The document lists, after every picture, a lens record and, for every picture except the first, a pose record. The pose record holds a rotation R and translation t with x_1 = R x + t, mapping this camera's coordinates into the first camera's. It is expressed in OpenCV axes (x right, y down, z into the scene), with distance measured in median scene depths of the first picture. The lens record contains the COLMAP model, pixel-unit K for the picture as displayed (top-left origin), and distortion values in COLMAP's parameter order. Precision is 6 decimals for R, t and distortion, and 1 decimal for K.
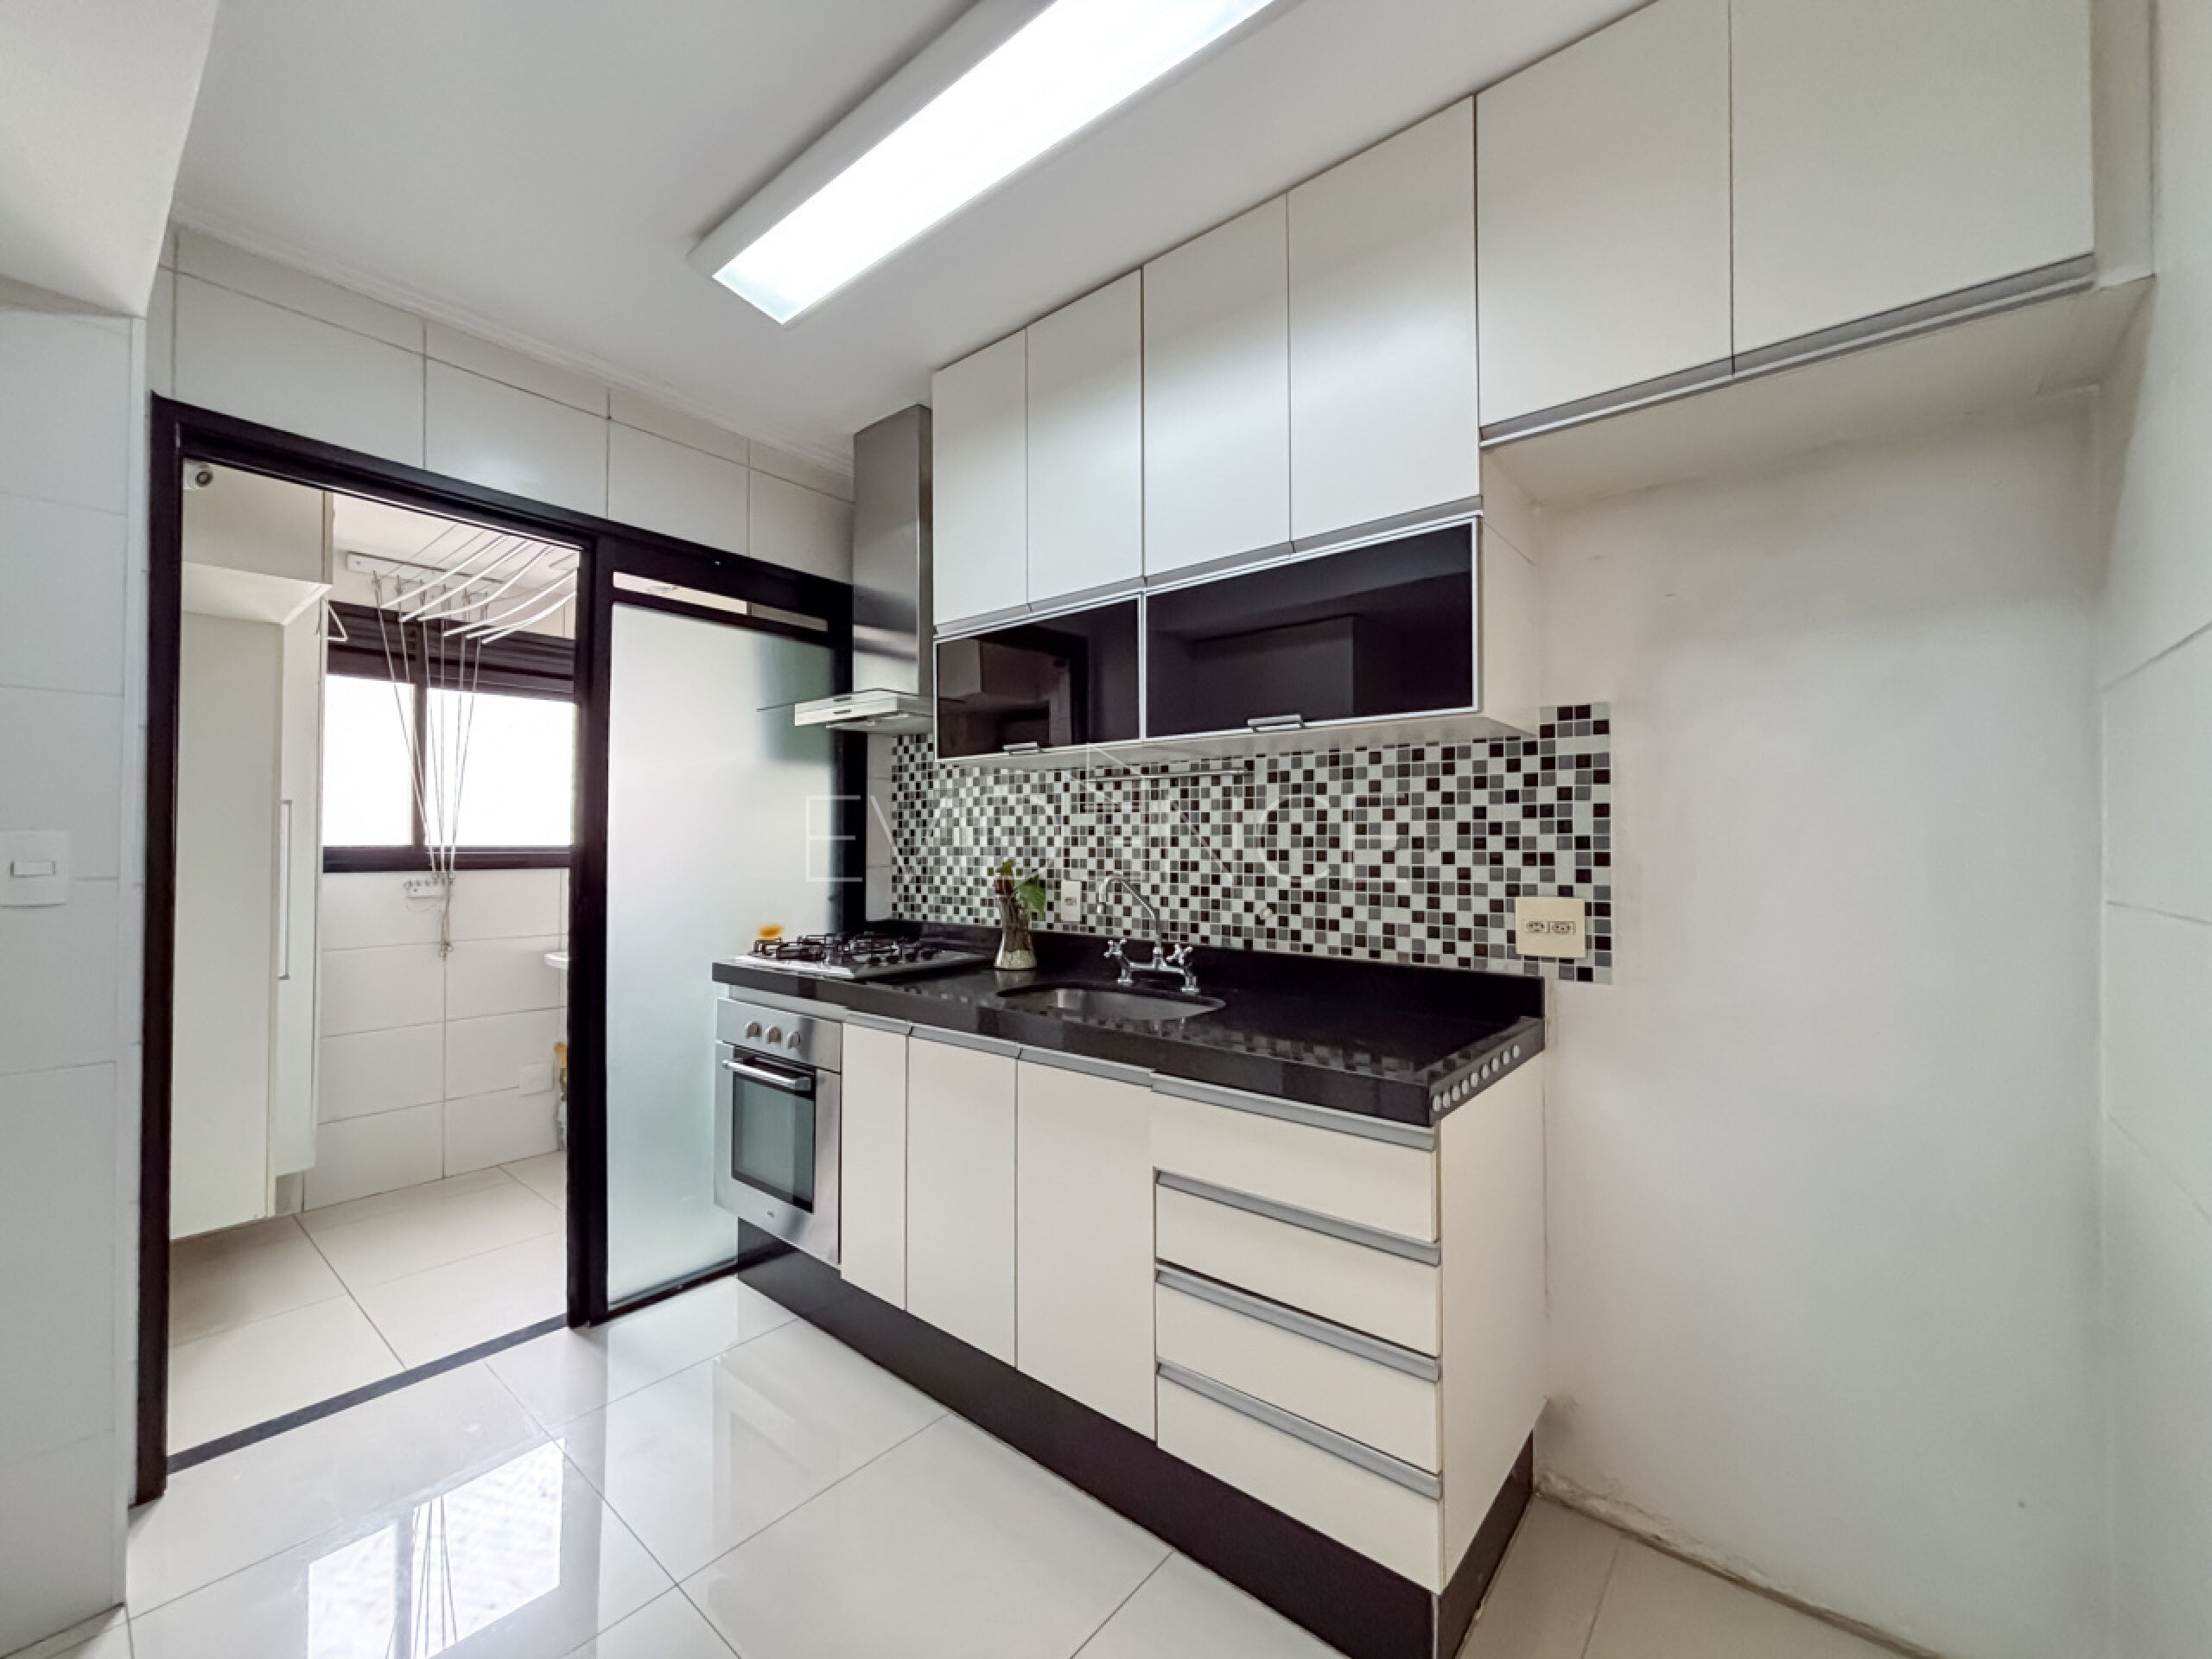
lens RADIAL K [[895.3, 0, 1106.2], [0, 895.3, 832.9], [0, 0, 1]] dist [0.001927, 0.000133]
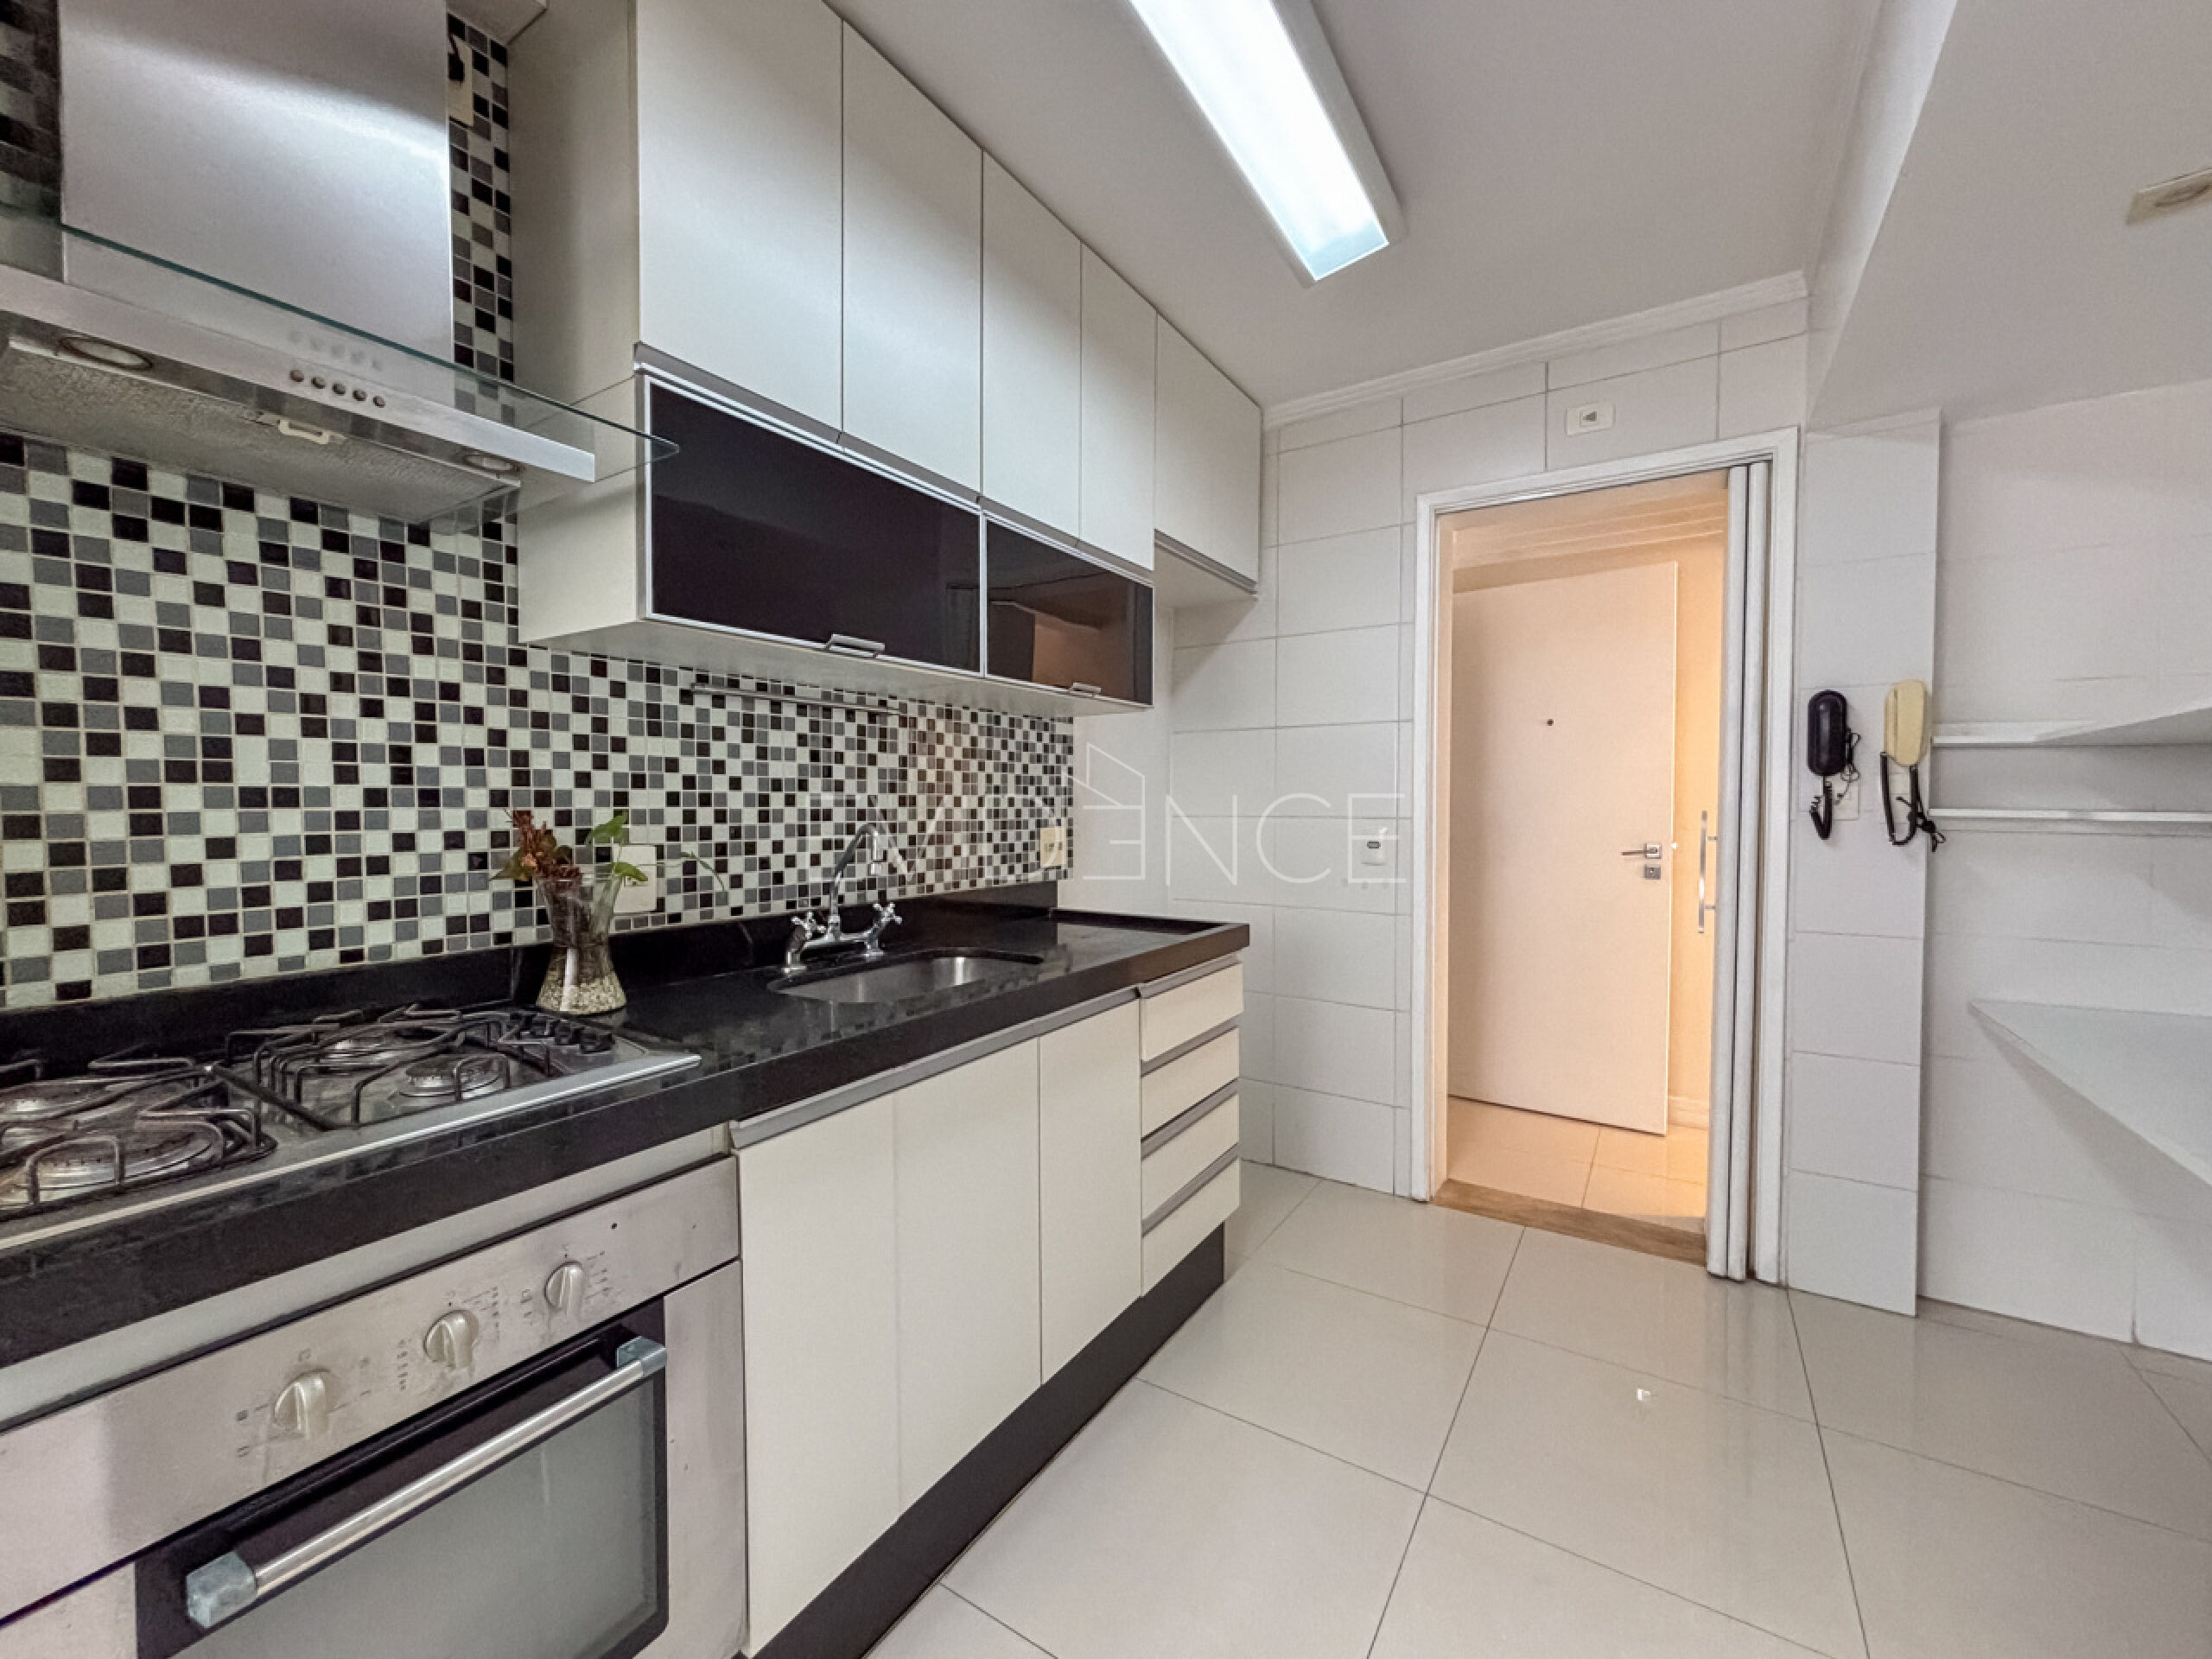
lens RADIAL K [[895.3, 0, 1101.4], [0, 895.3, 831.3], [0, 0, 1]] dist [0.001927, 0.000133]
pose [[-0.136062, -0.031007, 0.990215, -0.710664], [-0.009844, 0.999503, 0.029945, 0.023079], [-0.990651, -0.005673, -0.136300, 0.793631]]
